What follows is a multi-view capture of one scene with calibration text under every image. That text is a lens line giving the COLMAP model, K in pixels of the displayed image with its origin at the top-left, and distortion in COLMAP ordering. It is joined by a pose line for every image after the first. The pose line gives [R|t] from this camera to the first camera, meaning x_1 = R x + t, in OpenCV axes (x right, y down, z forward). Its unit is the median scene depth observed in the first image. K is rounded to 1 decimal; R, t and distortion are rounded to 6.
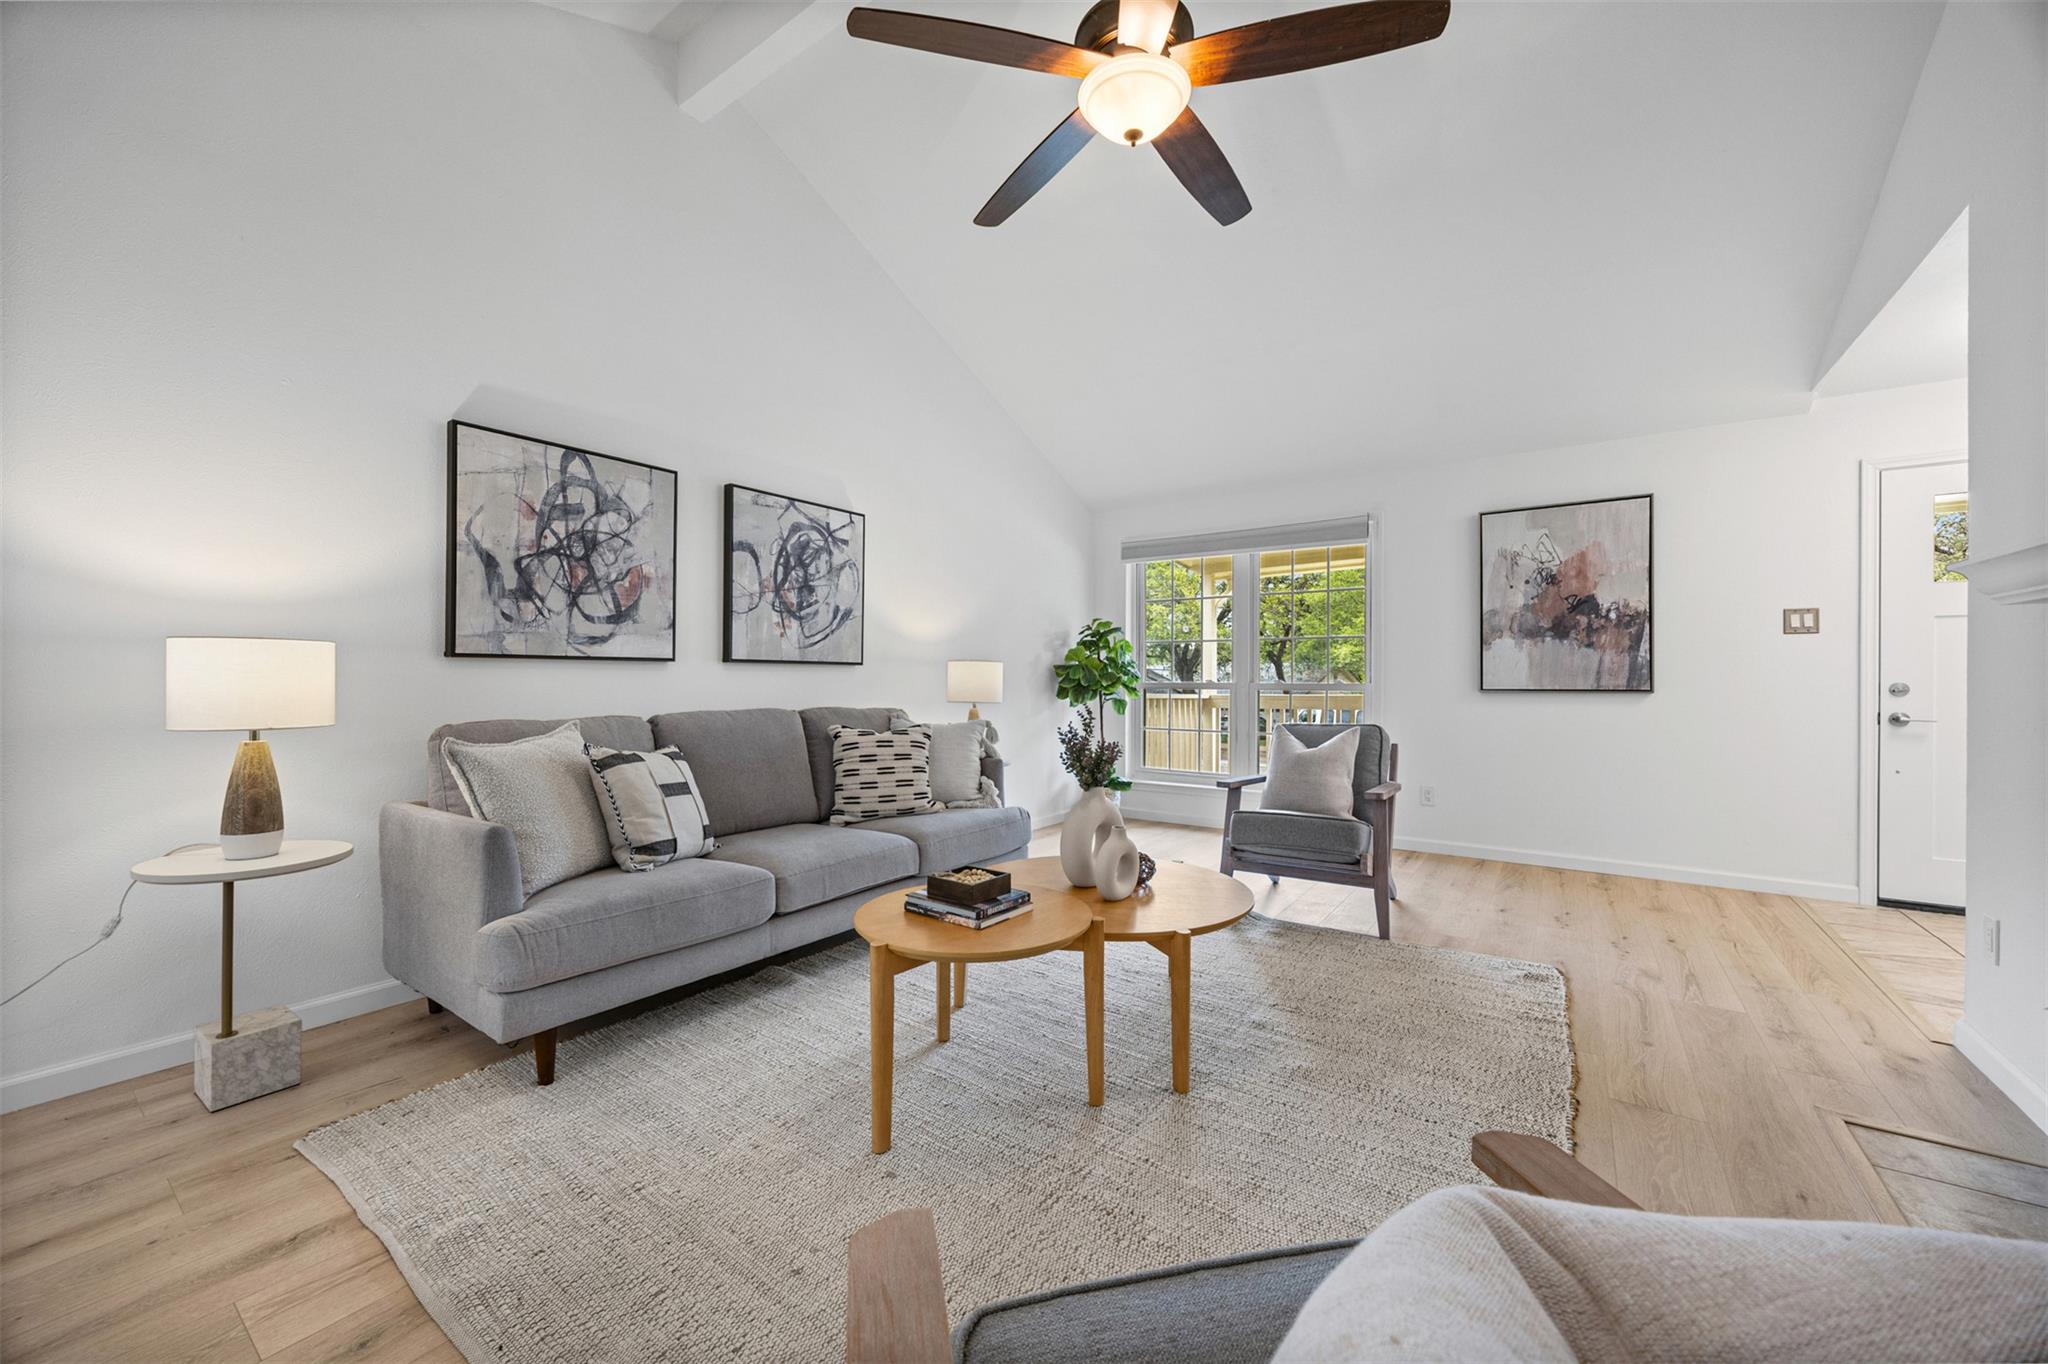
lens RADIAL K [[778.5, 0, 1026.0], [0, 778.5, 670.1], [0, 0, 1]] dist [-0.002006, 0.000003]
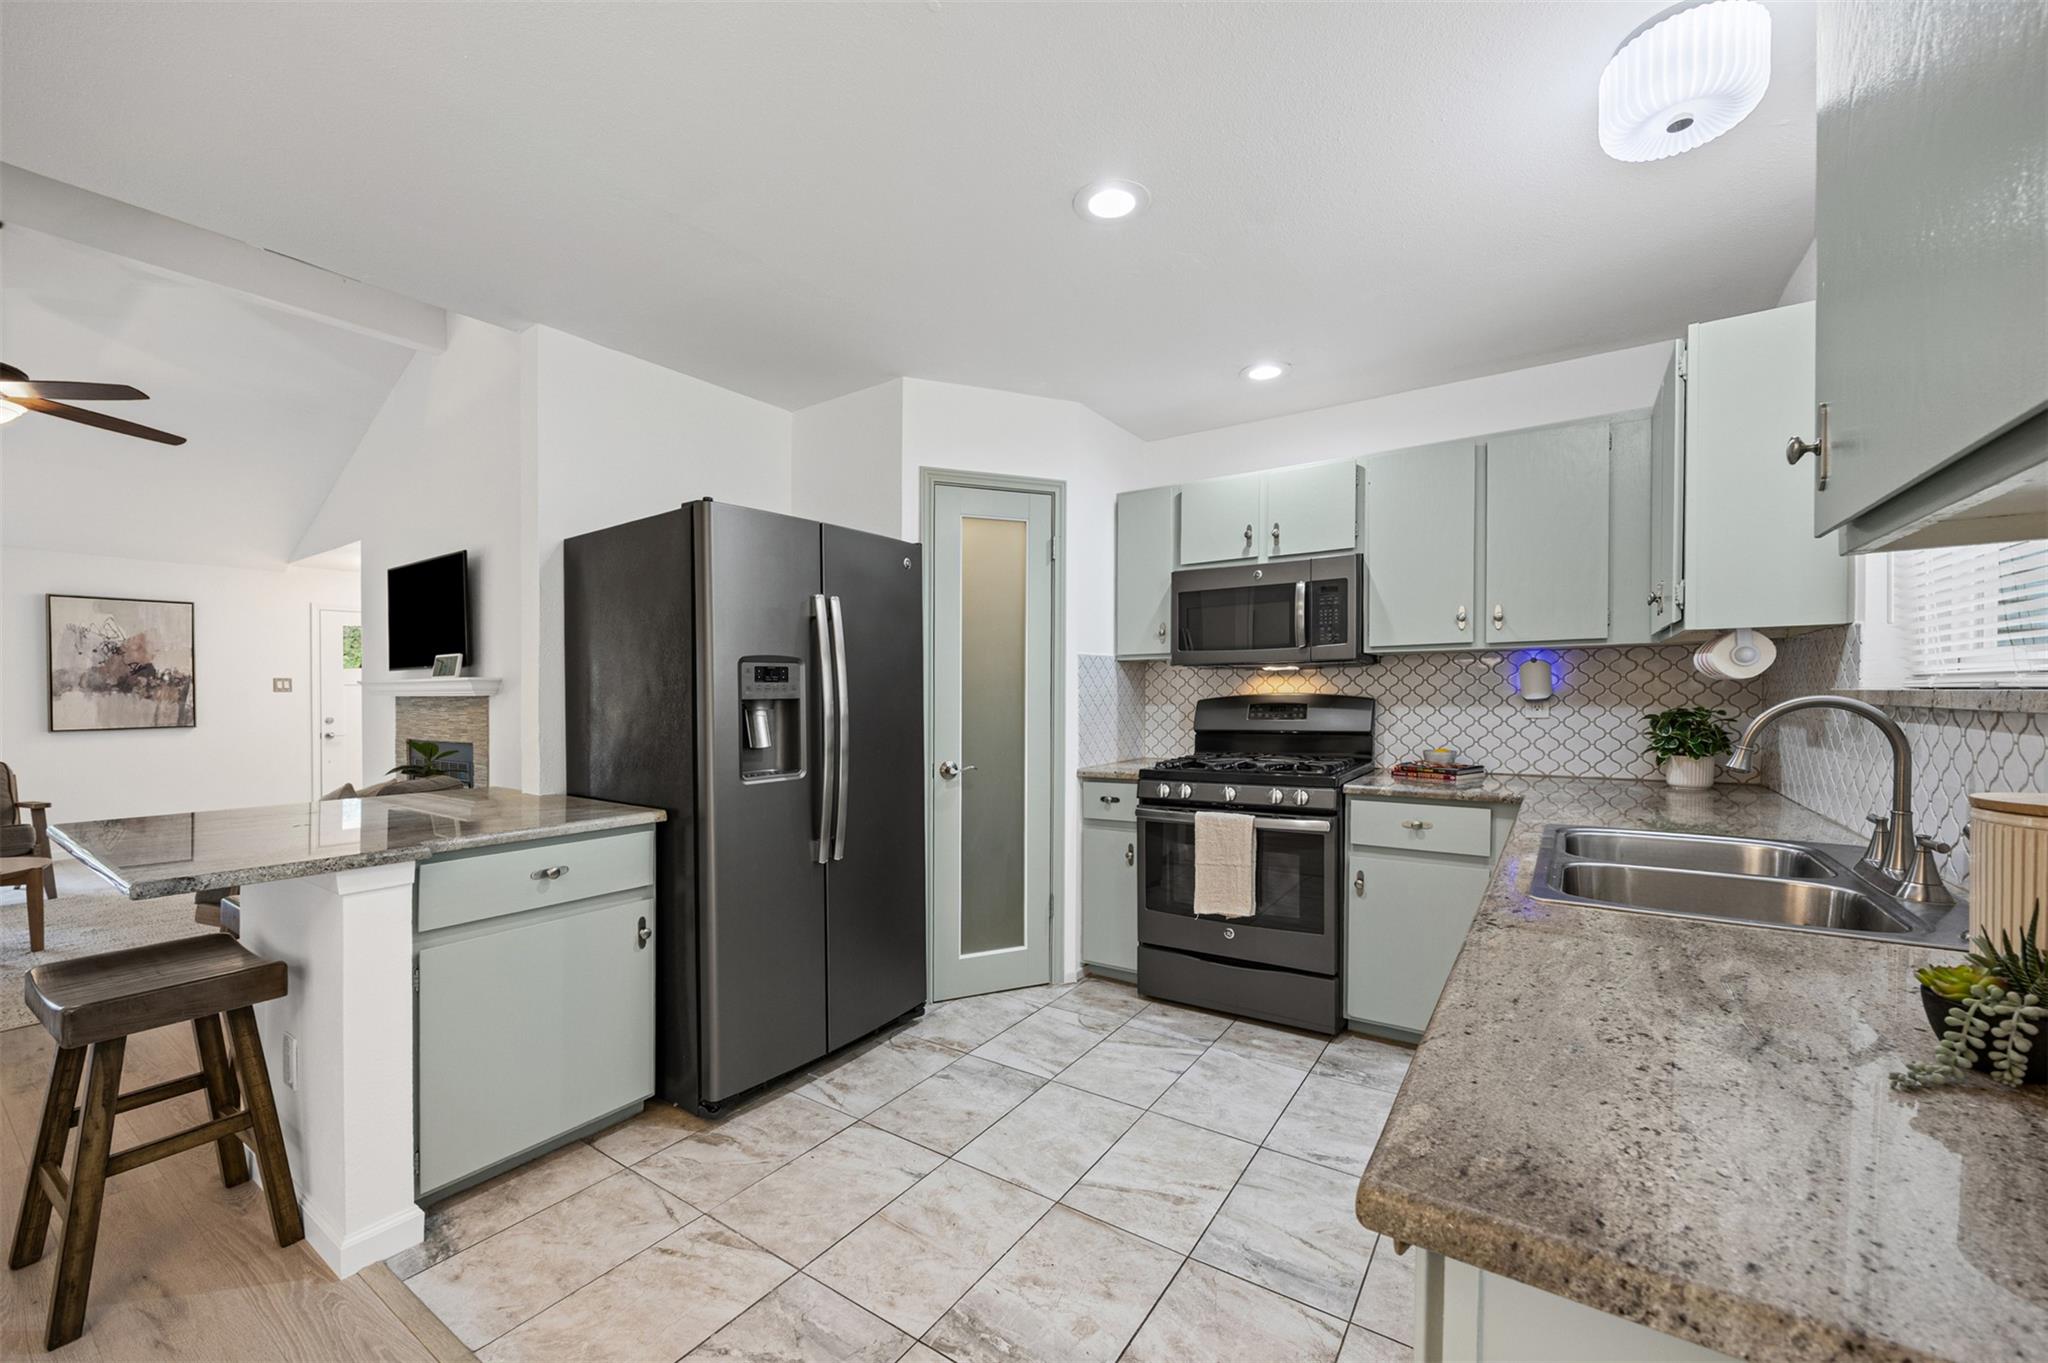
lens RADIAL K [[807.7, 0, 1027.0], [0, 807.7, 701.4], [0, 0, 1]] dist [-0.004248, -0.000581]
pose [[-0.023765, -0.012538, 0.999639, -0.962390], [-0.000410, 0.999921, 0.012532, -0.050045], [-0.999717, -0.000112, -0.023768, -0.726403]]
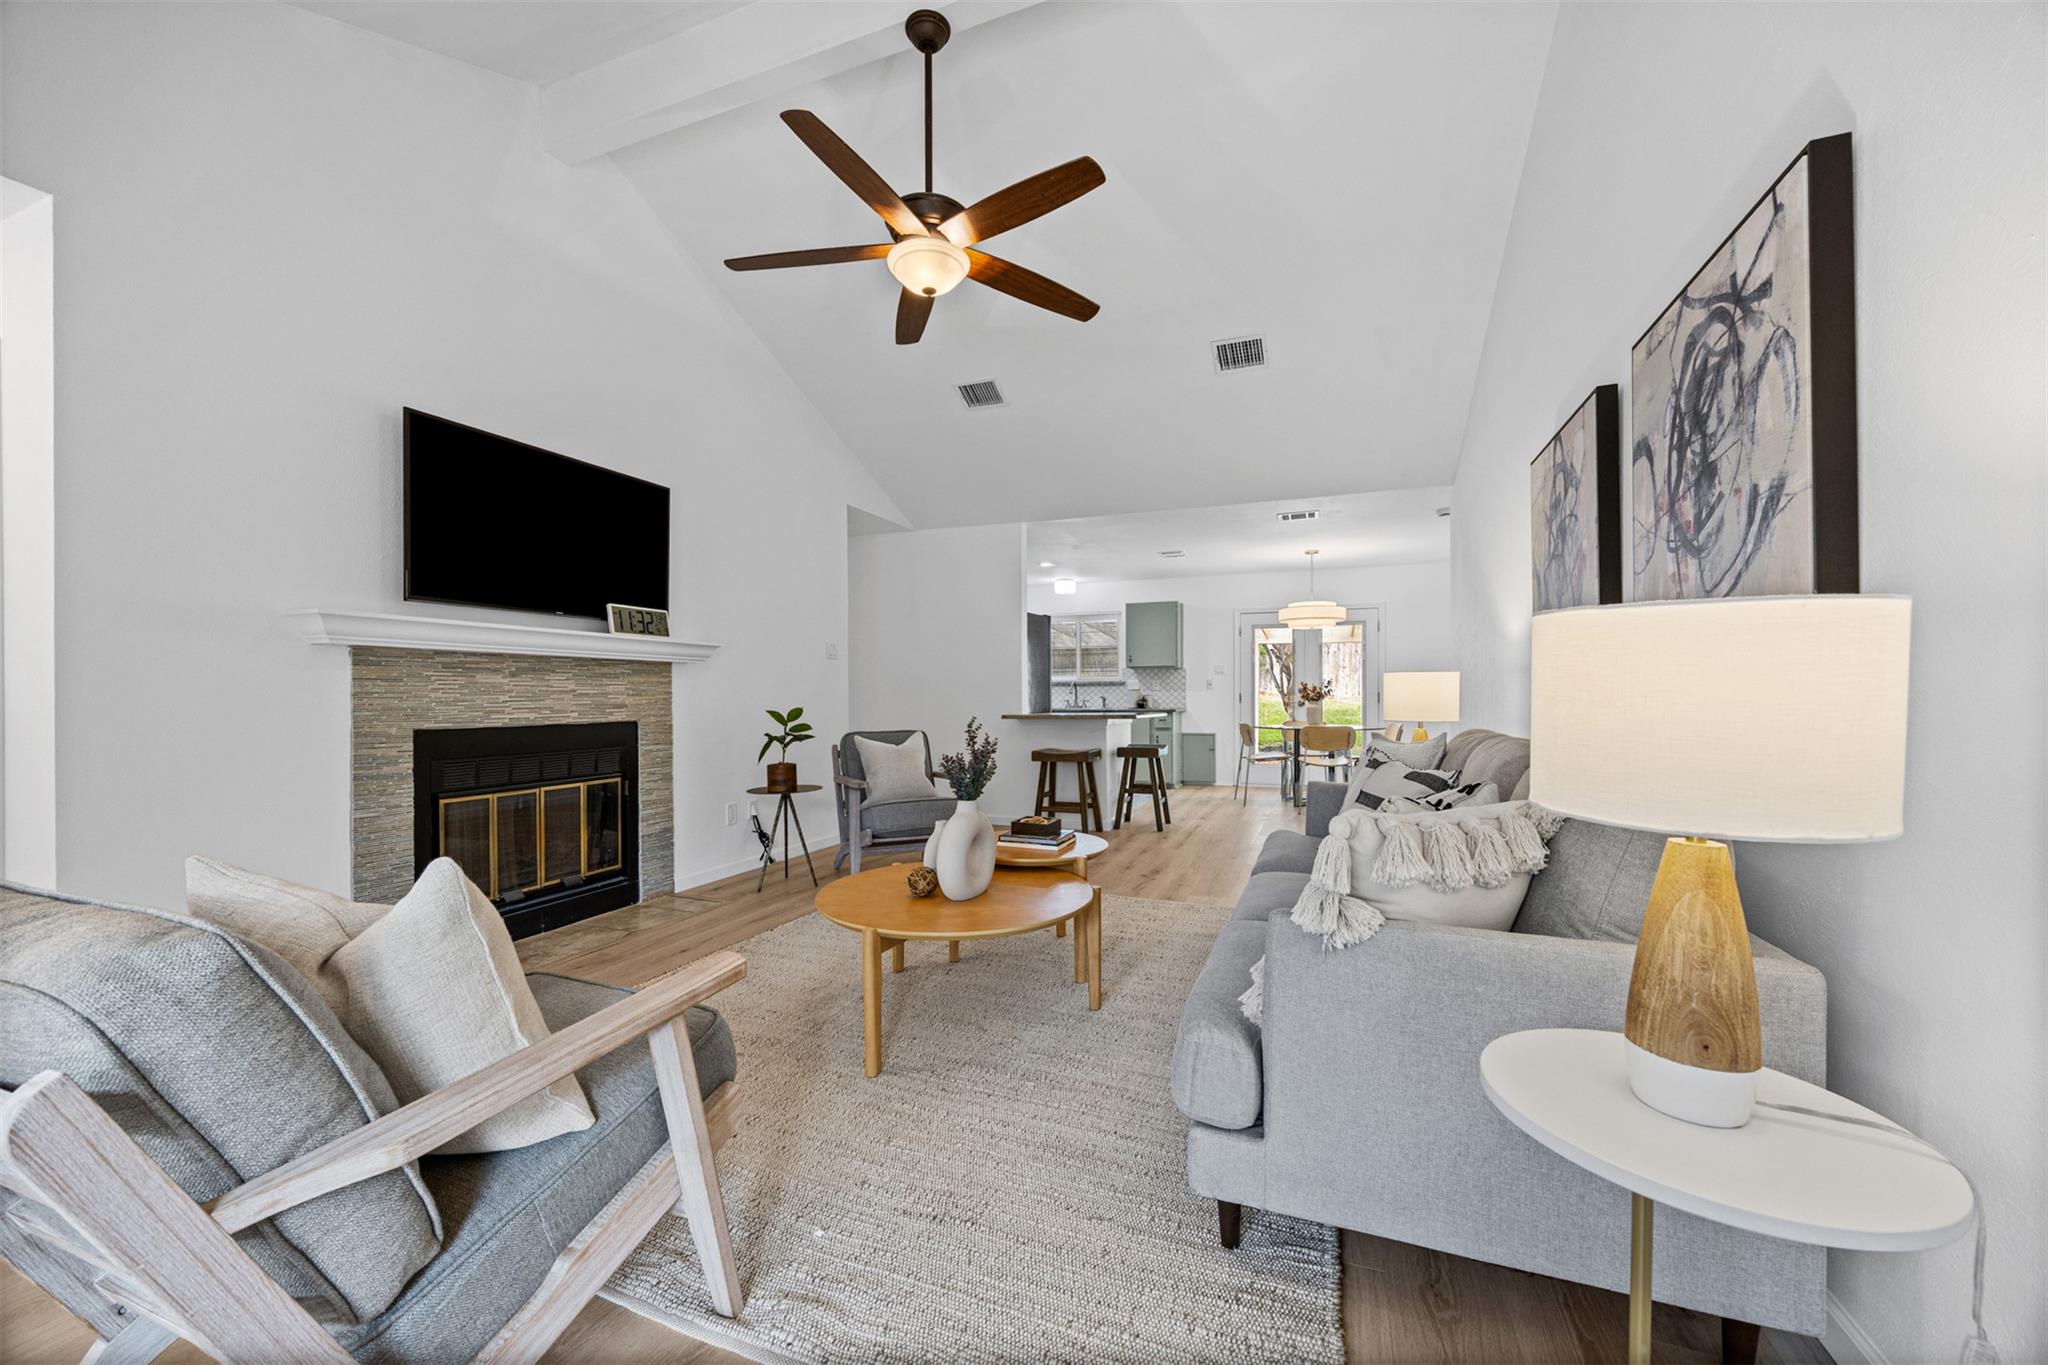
lens RADIAL K [[778.5, 0, 1025.8], [0, 778.5, 695.5], [0, 0, 1]] dist [-0.002006, 0.000003]
pose [[-0.969974, 0.000928, -0.243206, 0.170075], [0.003145, 0.999957, -0.008725, 0.014922], [0.243188, -0.009228, -0.969935, 1.318539]]
